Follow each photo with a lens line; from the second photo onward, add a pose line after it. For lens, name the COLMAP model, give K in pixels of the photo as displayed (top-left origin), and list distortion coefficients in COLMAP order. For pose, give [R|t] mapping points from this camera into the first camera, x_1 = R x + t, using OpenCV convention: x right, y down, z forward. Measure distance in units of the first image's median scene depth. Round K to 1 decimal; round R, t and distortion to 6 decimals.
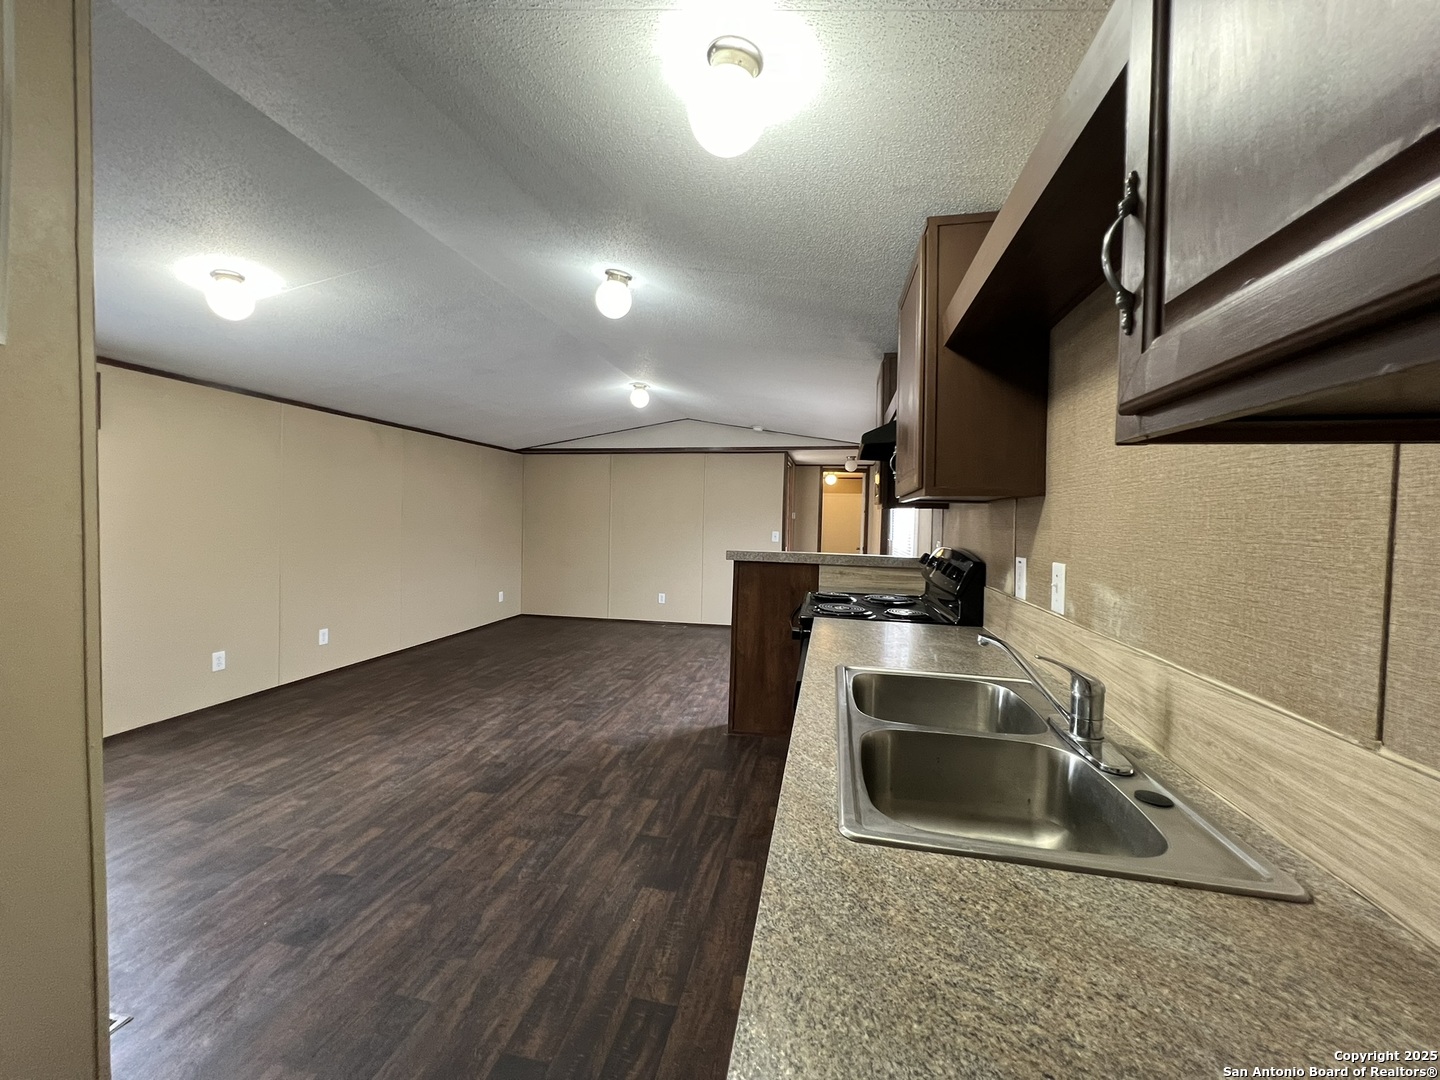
lens RADIAL K [[578.2, 0, 714.8], [0, 578.2, 535.6], [0, 0, 1]] dist [-0.004916, 0.001314]
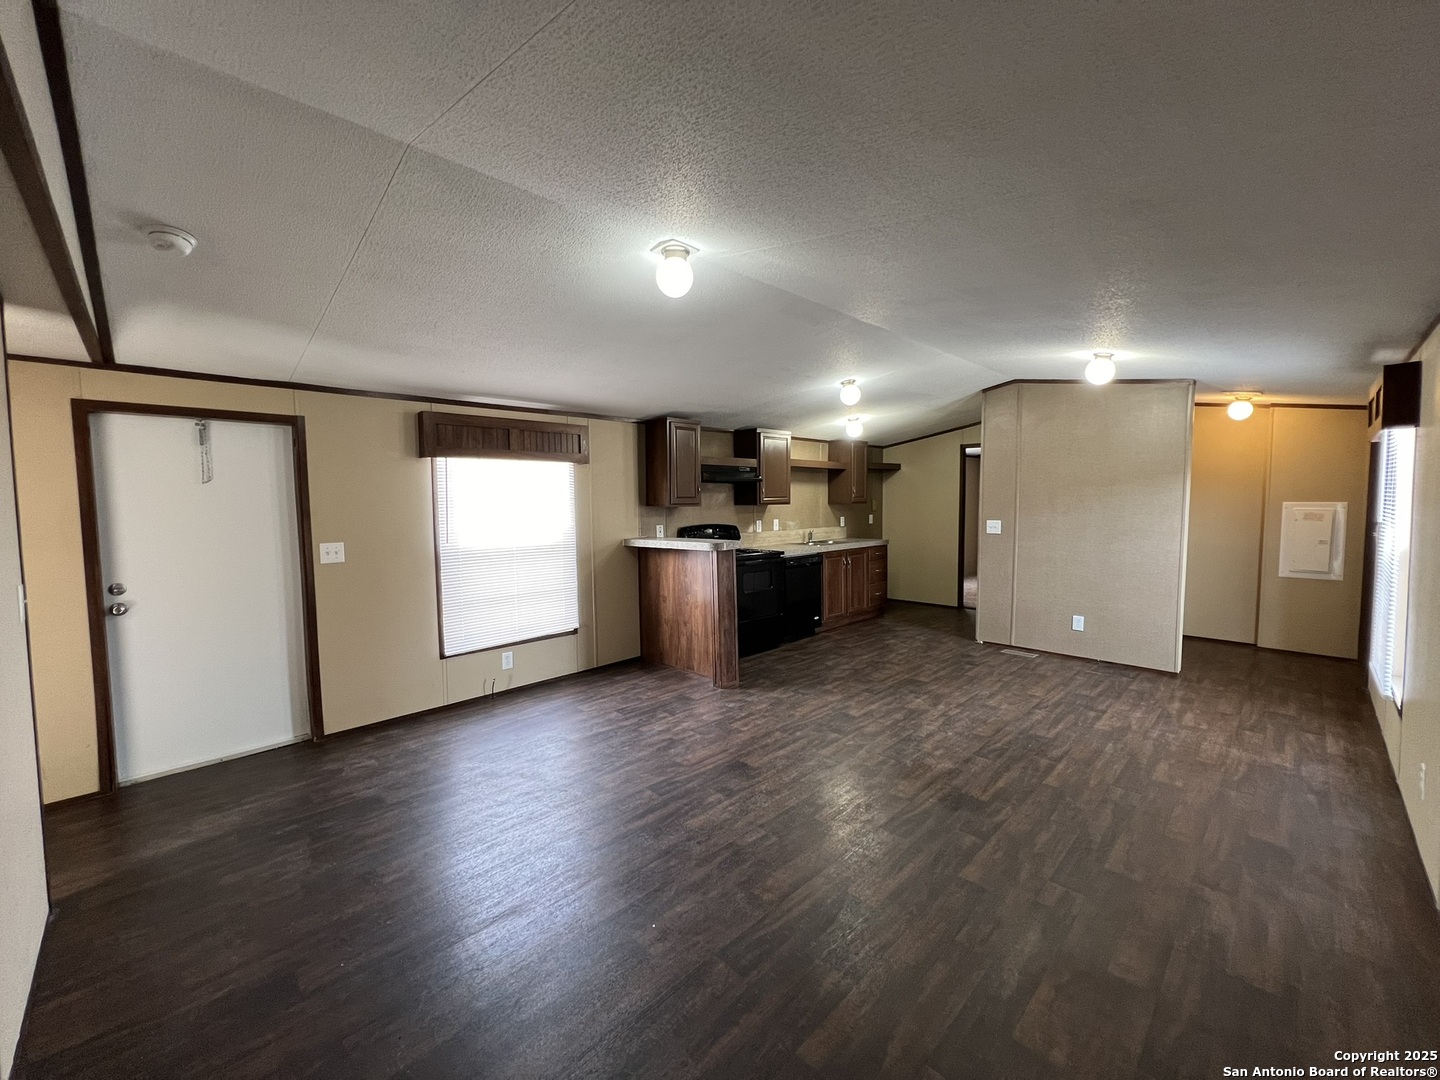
lens RADIAL K [[578.2, 0, 715.6], [0, 578.2, 537.5], [0, 0, 1]] dist [-0.004916, 0.001314]
pose [[-0.826890, -0.044801, 0.560576, -0.669314], [0.011465, 0.995271, 0.096455, -0.109370], [-0.562246, 0.086185, -0.822467, 2.147534]]
